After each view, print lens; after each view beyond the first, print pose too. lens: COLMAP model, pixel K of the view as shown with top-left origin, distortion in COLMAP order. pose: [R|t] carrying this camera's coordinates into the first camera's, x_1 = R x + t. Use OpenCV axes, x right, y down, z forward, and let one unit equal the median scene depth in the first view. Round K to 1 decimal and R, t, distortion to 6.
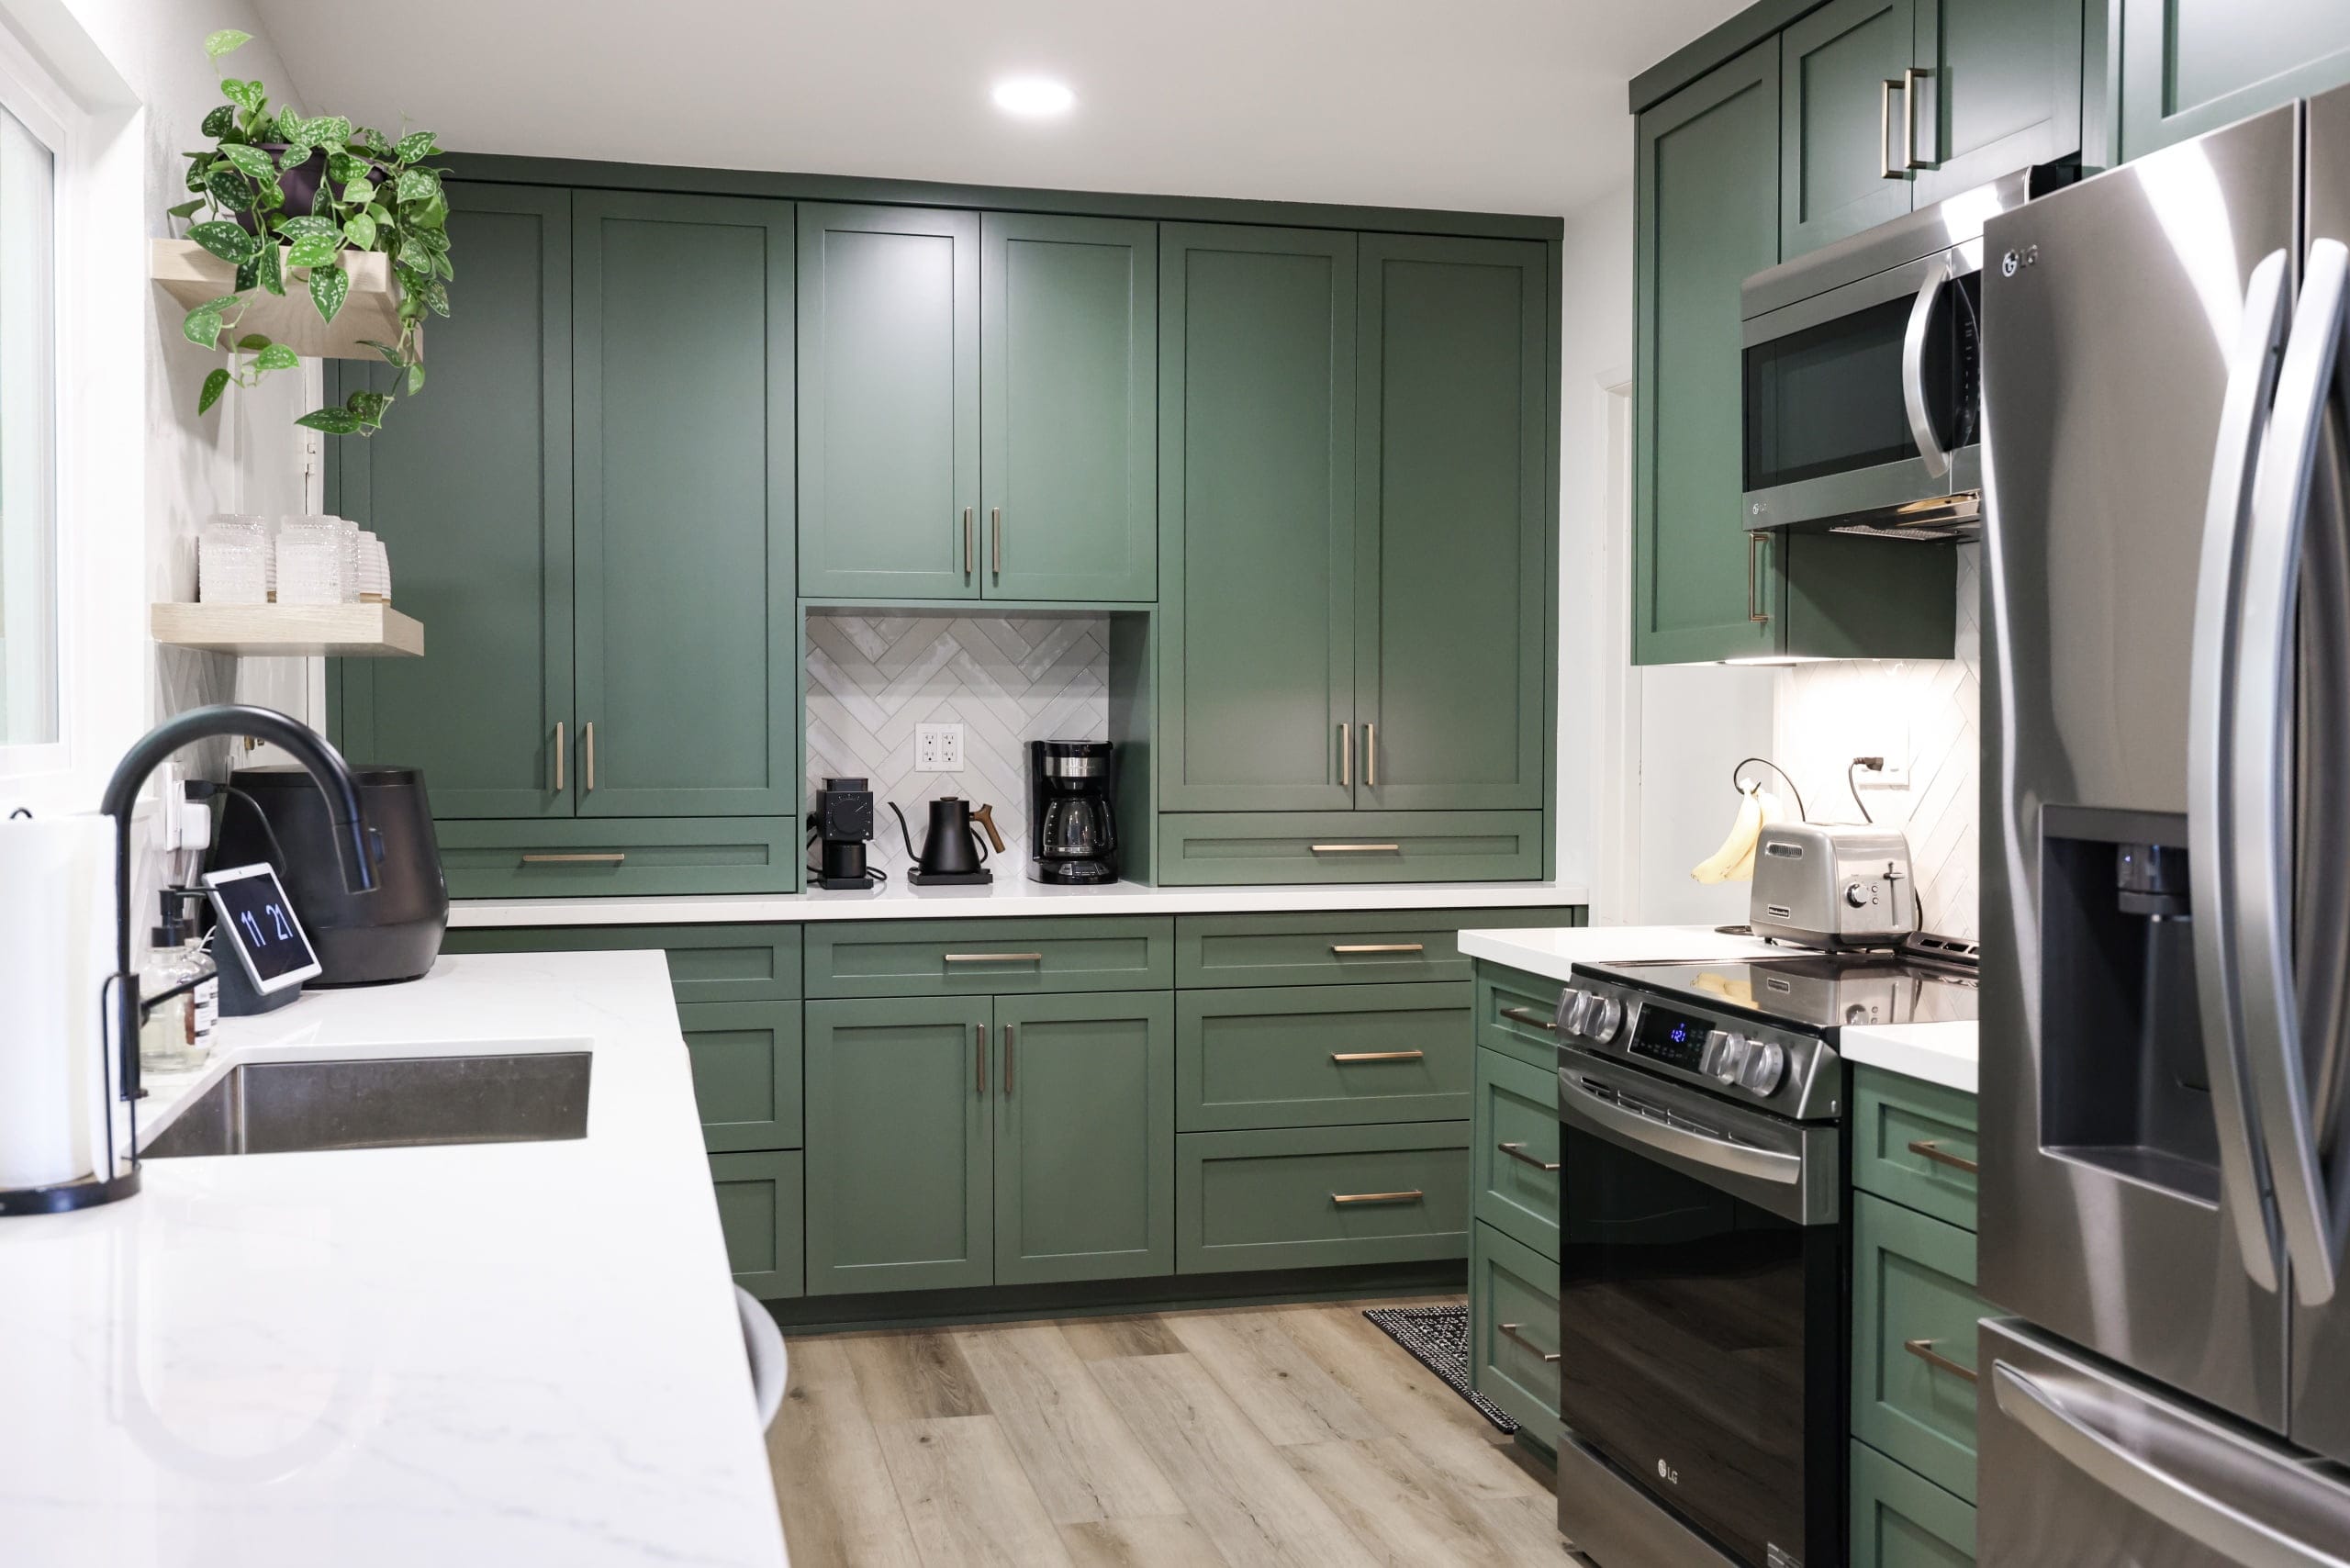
lens RADIAL K [[2273.8, 0, 1187.6], [0, 2273.8, 774.7], [0, 0, 1]] dist [-0.001723, 0.014157]
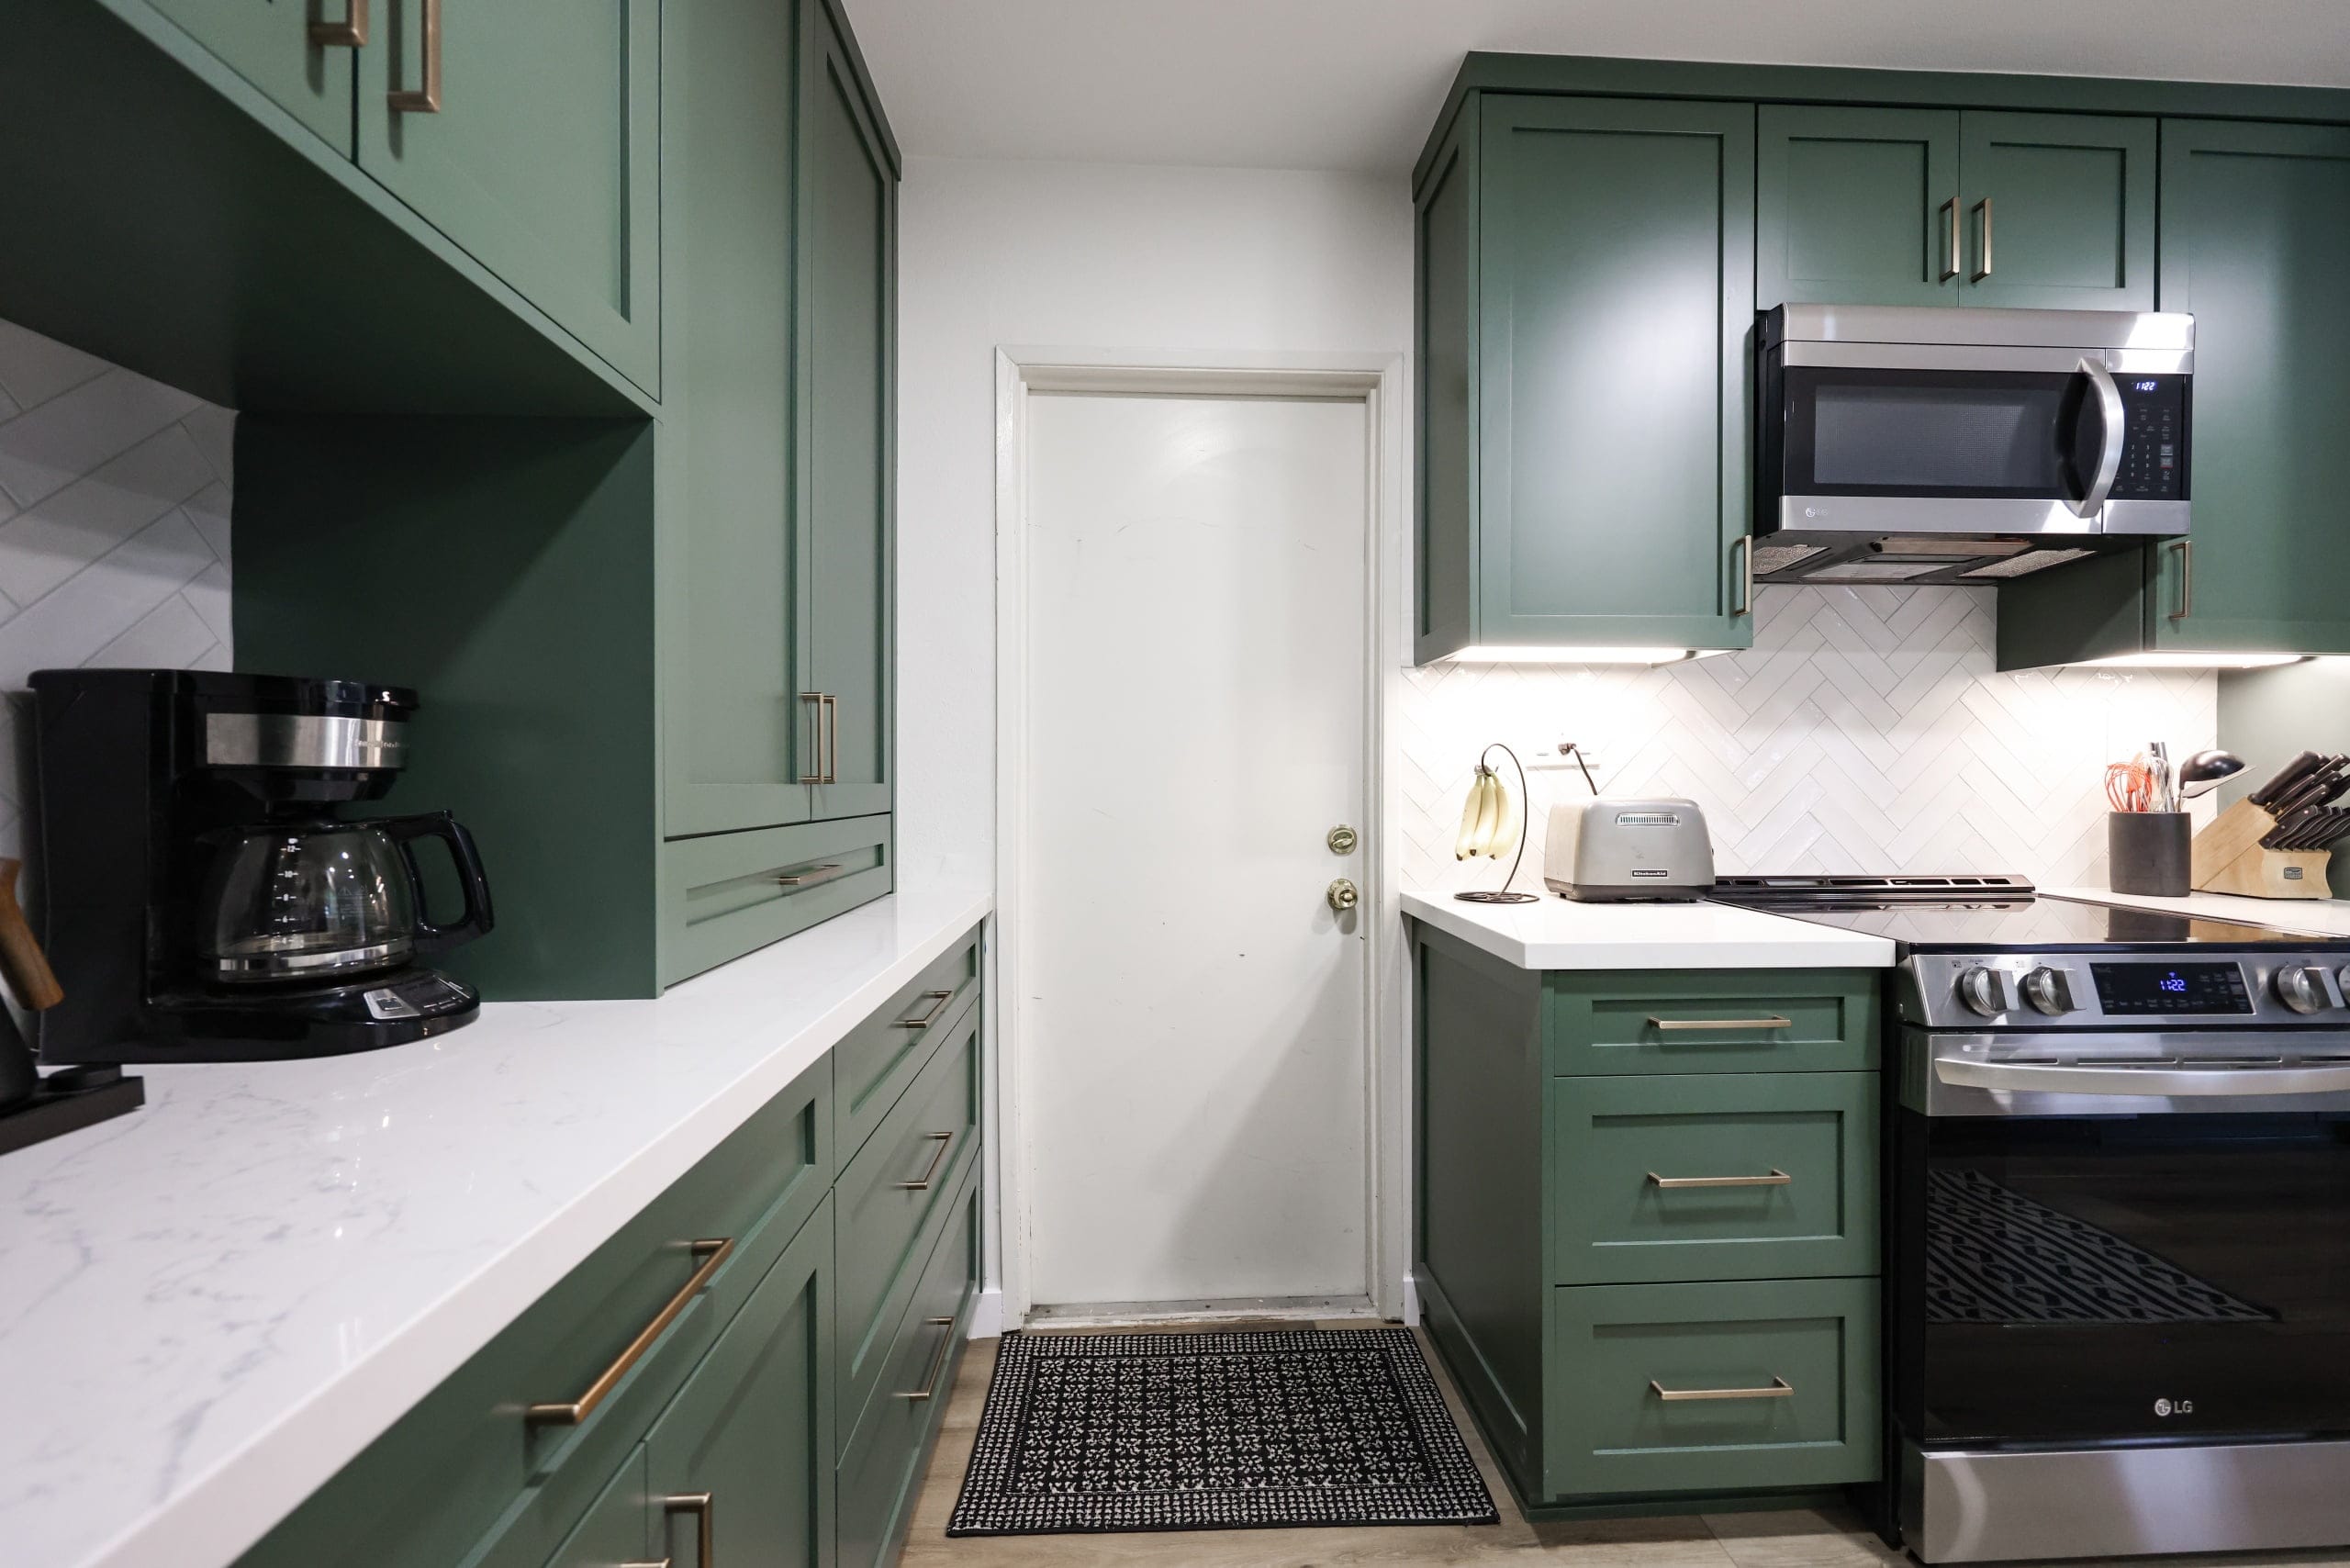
lens RADIAL K [[938.5, 0, 1186.0], [0, 938.5, 781.9], [0, 0, 1]] dist [0.002058, 0.000263]
pose [[0.196100, -0.006107, 0.980565, -0.197156], [0.021917, 0.999758, 0.001843, 0.006507], [-0.980339, 0.021129, 0.196187, 0.888930]]
